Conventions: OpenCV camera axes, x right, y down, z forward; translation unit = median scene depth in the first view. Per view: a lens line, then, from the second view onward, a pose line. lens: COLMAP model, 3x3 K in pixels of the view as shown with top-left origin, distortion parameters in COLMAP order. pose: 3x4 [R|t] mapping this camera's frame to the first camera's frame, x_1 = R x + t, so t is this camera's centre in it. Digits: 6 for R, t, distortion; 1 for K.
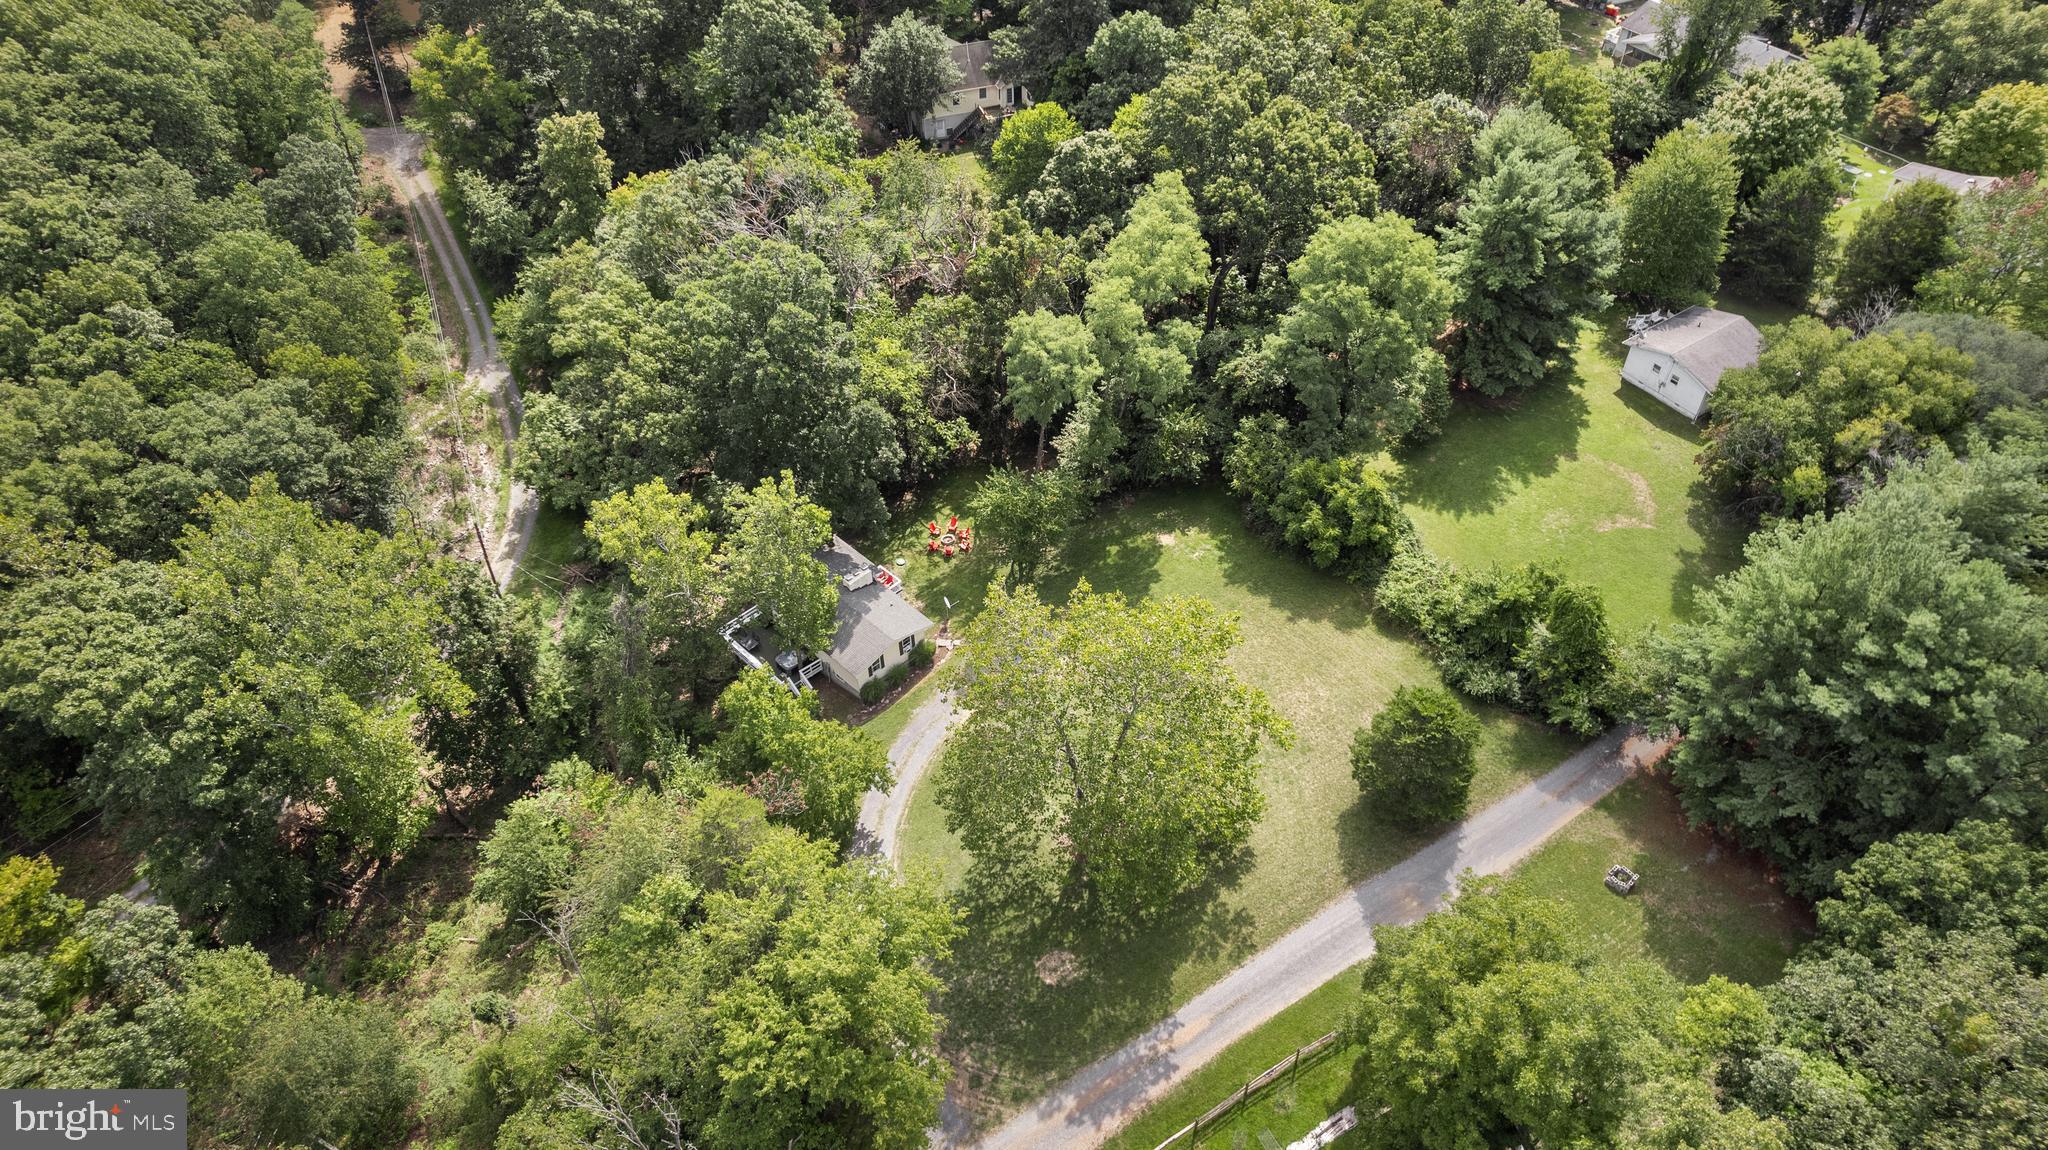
lens RADIAL K [[1316.2, 0, 1025.1], [0, 1316.2, 575.8], [0, 0, 1]] dist [-0.023517, 0.007533]
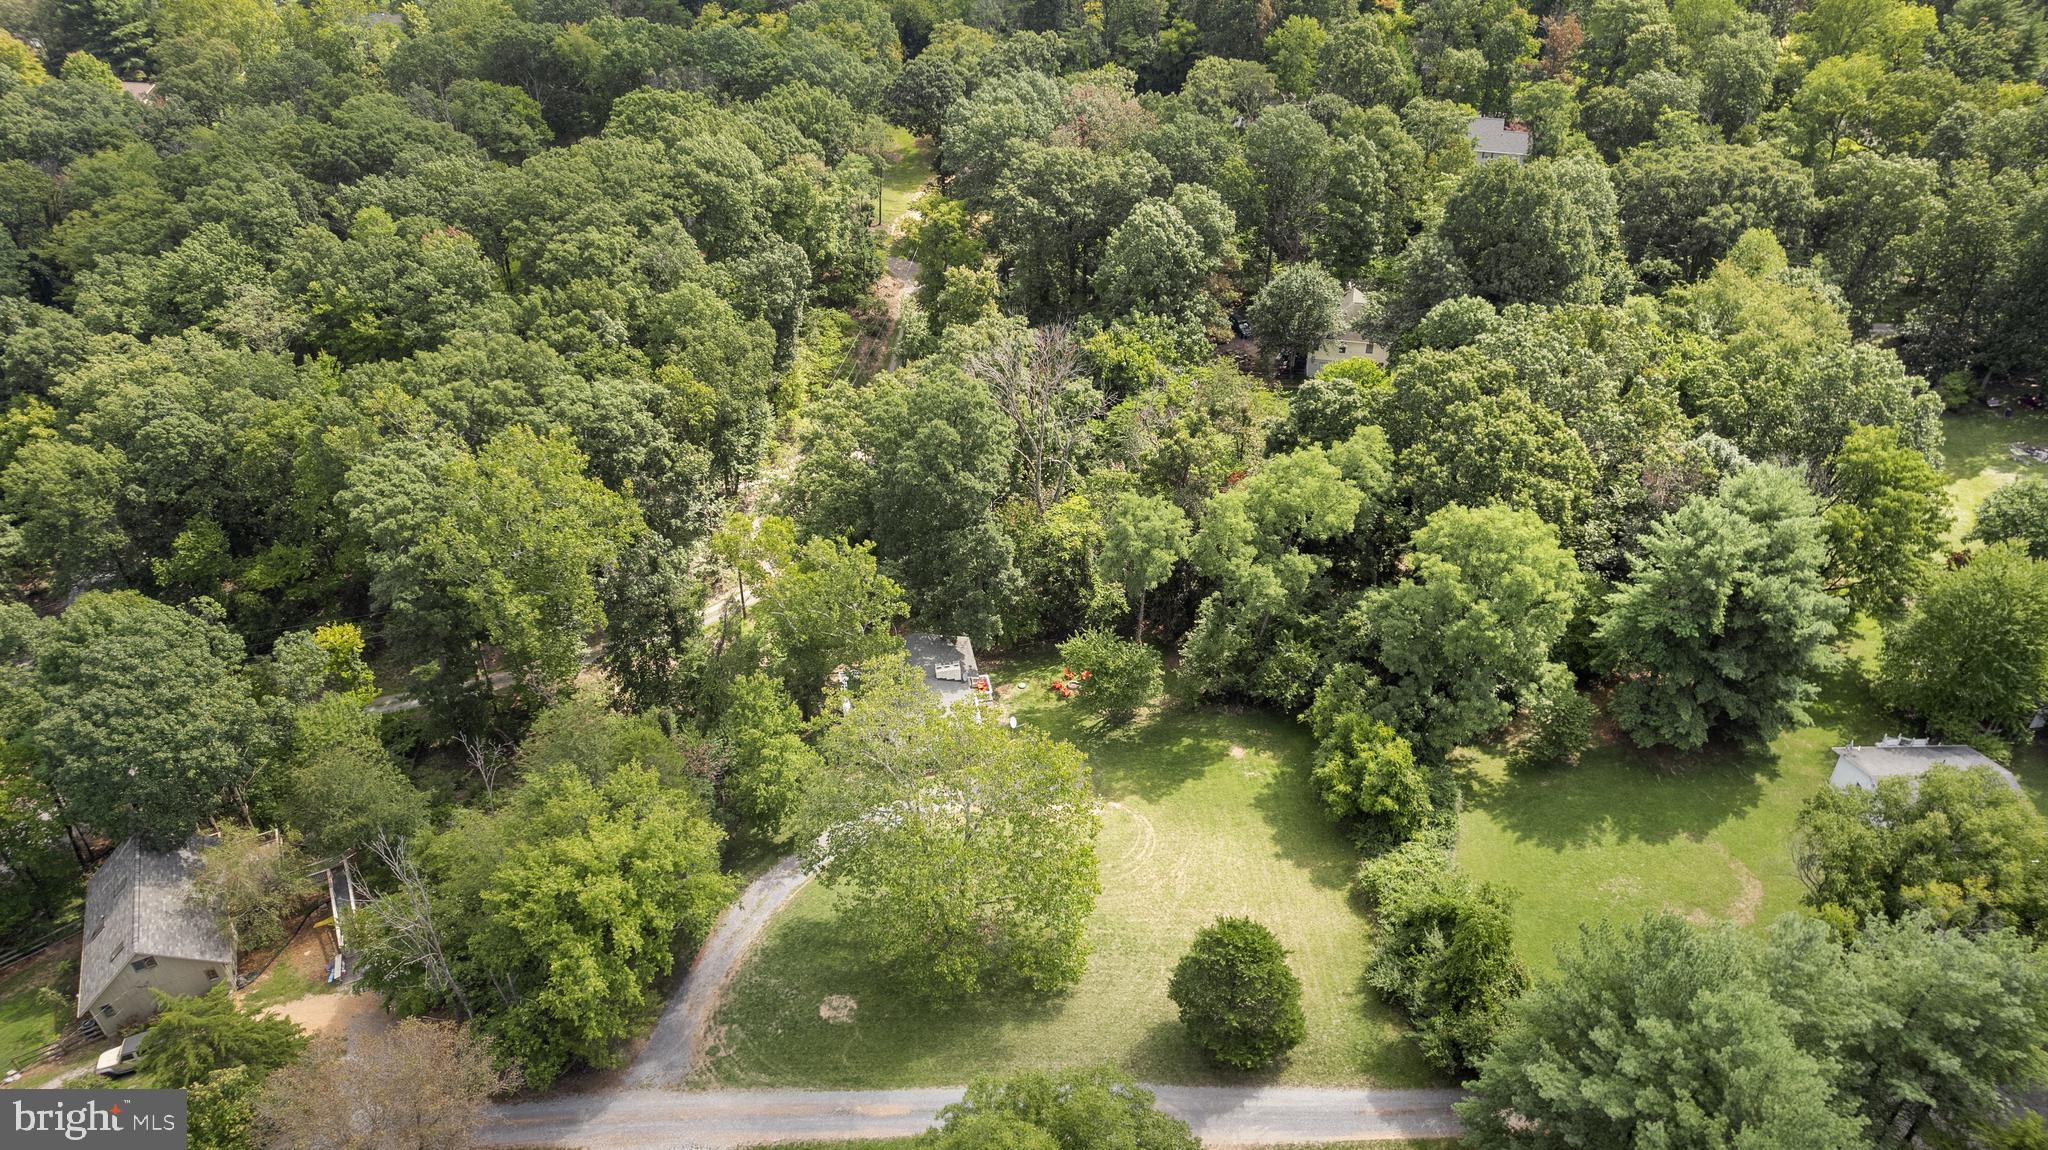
lens RADIAL K [[1316.2, 0, 1018.1], [0, 1316.2, 573.6], [0, 0, 1]] dist [-0.023517, 0.007533]
pose [[0.830420, 0.309779, -0.463077, 0.414004], [-0.387924, 0.918082, -0.081493, -0.005452], [0.399897, 0.247312, 0.882564, -0.006624]]
